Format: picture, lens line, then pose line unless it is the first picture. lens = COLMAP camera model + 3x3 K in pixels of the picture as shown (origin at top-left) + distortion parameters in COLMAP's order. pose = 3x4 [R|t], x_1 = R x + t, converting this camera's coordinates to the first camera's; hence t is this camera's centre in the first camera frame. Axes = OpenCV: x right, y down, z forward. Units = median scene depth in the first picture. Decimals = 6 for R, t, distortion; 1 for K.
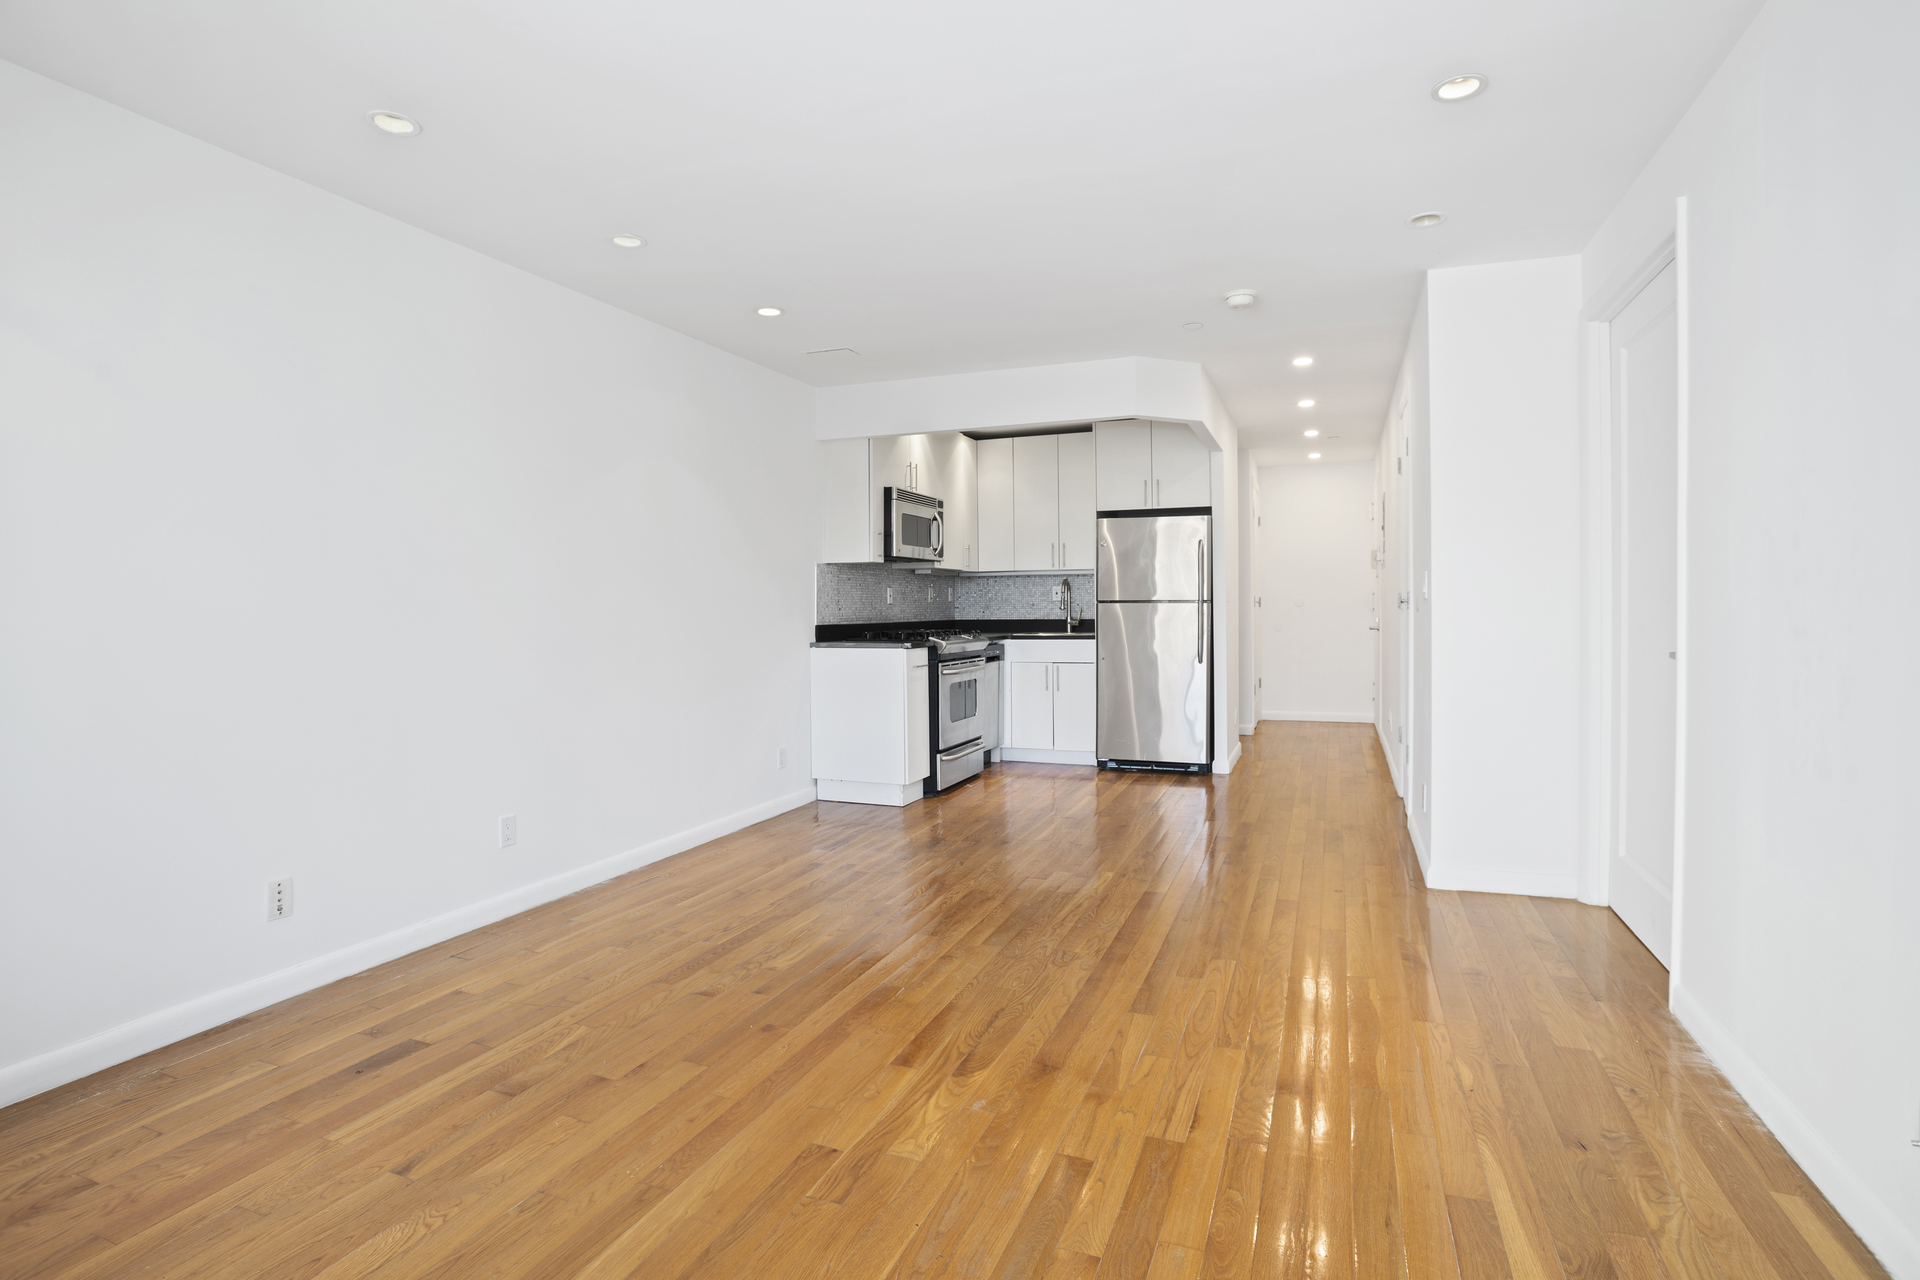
lens RADIAL K [[969.7, 0, 953.2], [0, 969.7, 635.6], [0, 0, 1]] dist [-0.025639, 0.002855]
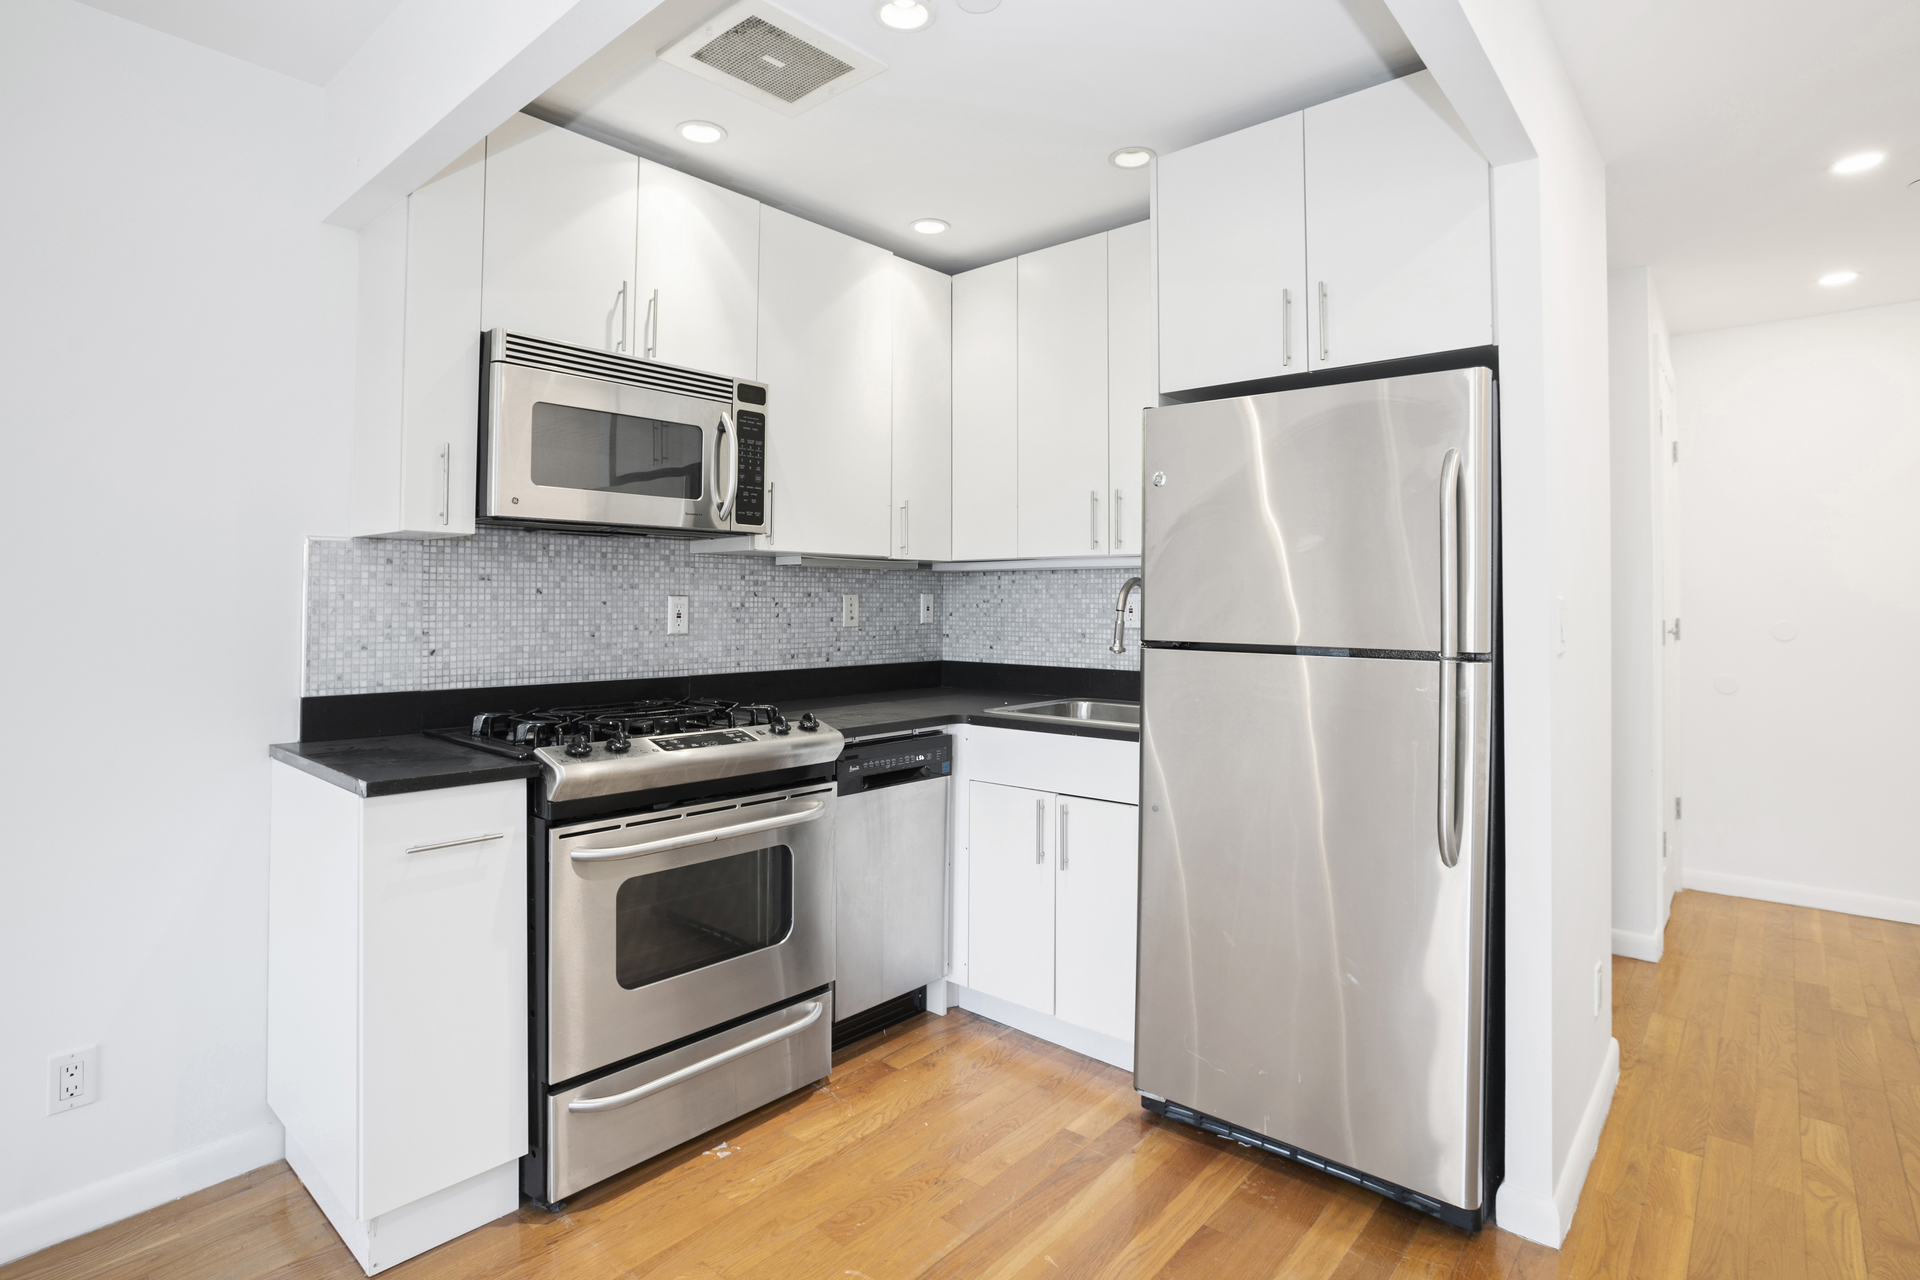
lens RADIAL K [[969.7, 0, 939.7], [0, 969.7, 596.3], [0, 0, 1]] dist [-0.025639, 0.002855]
pose [[0.941067, 0.011658, -0.338018, 0.205666], [-0.023597, 0.999234, -0.031232, -0.040996], [0.337395, 0.037367, 0.940621, 0.665344]]
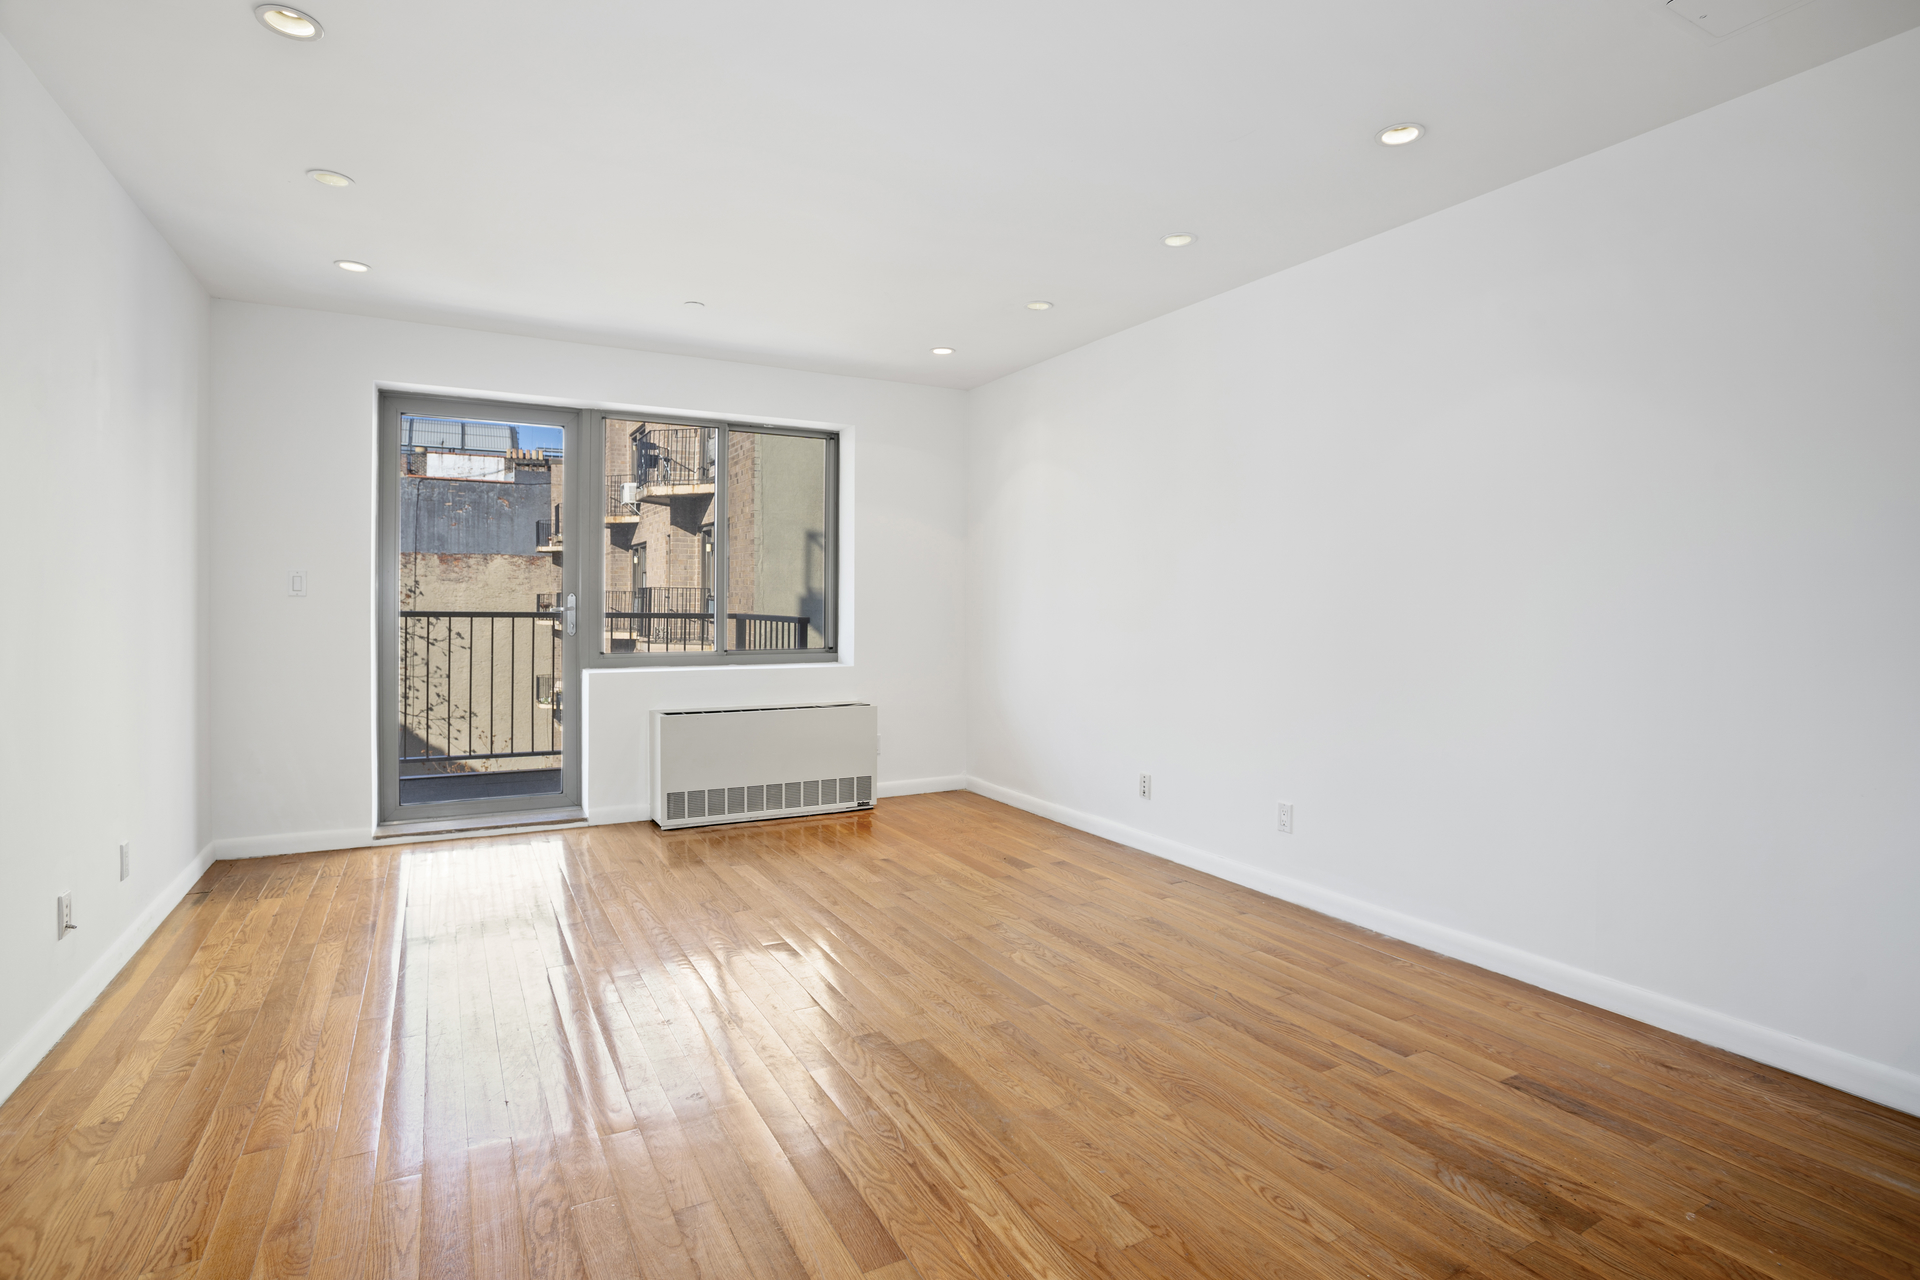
lens RADIAL K [[969.7, 0, 942.6], [0, 969.7, 638.5], [0, 0, 1]] dist [-0.025639, 0.002855]
pose [[-0.654935, 0.030269, -0.755079, 0.470420], [-0.017233, 0.998339, 0.054968, -0.031485], [0.755489, 0.049013, -0.653325, 1.198610]]
